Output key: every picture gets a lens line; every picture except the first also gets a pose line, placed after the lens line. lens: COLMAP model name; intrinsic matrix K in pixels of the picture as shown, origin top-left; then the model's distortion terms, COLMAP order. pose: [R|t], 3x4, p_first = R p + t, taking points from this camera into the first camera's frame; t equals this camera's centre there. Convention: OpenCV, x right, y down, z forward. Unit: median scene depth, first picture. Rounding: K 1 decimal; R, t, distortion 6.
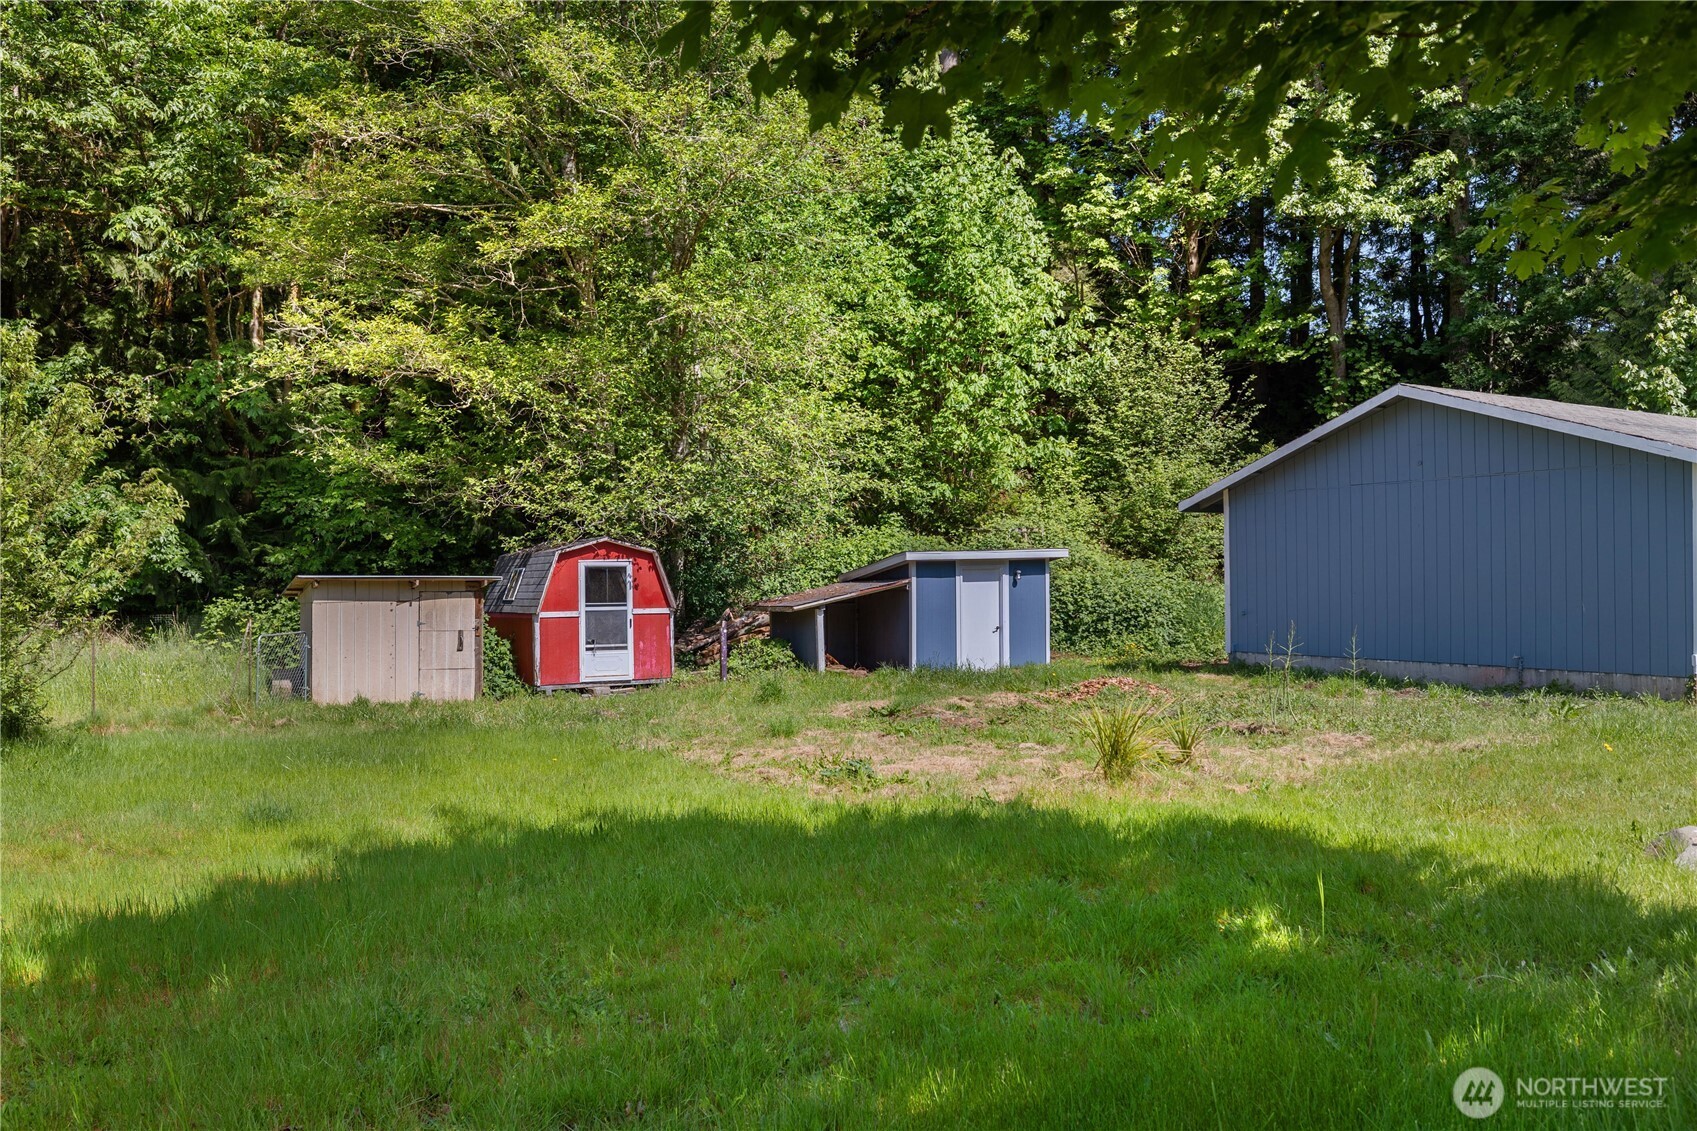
lens RADIAL K [[1287.3, 0, 847.2], [0, 1287.3, 563.8], [0, 0, 1]] dist [0.004525, 0.002841]
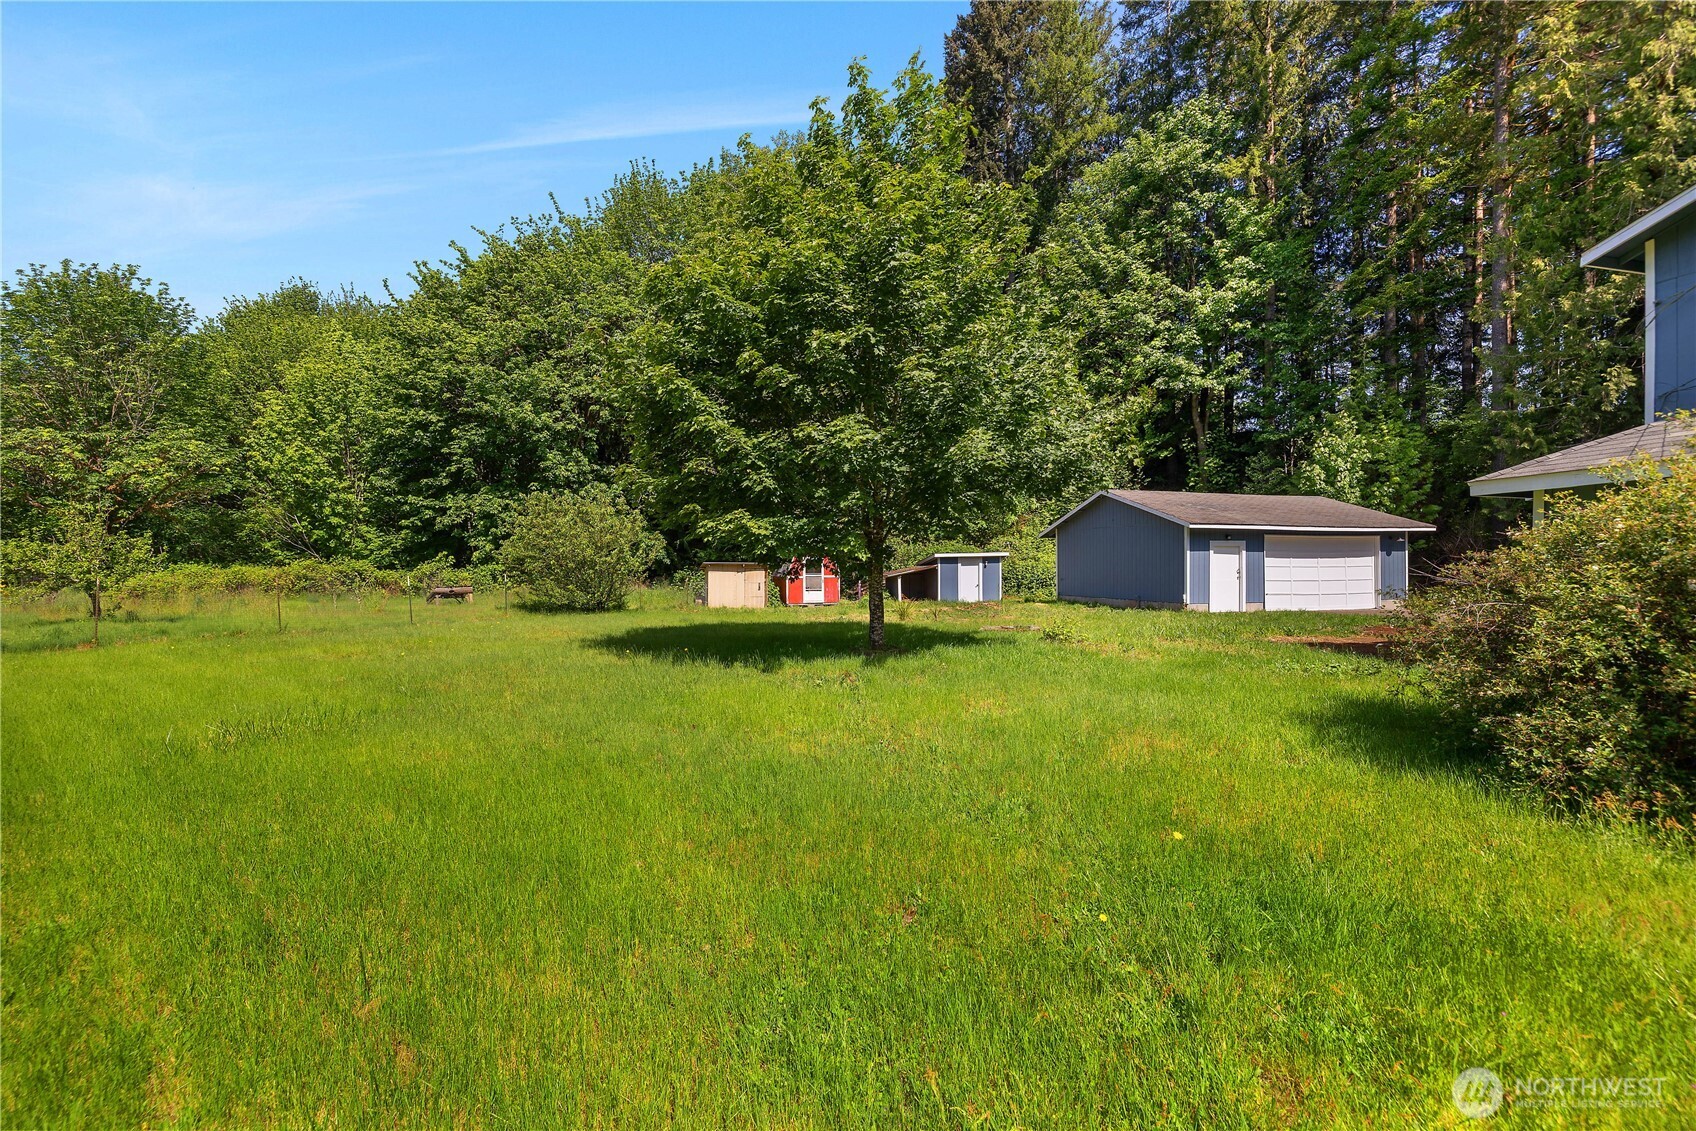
lens RADIAL K [[745.5, 0, 849.2], [0, 745.5, 561.9], [0, 0, 1]] dist [-0.002330, 0.000422]
pose [[0.972639, 0.004066, -0.232286, 0.214755], [-0.001807, 0.999949, 0.009940, -0.007170], [0.232315, -0.009248, 0.972597, -0.420327]]
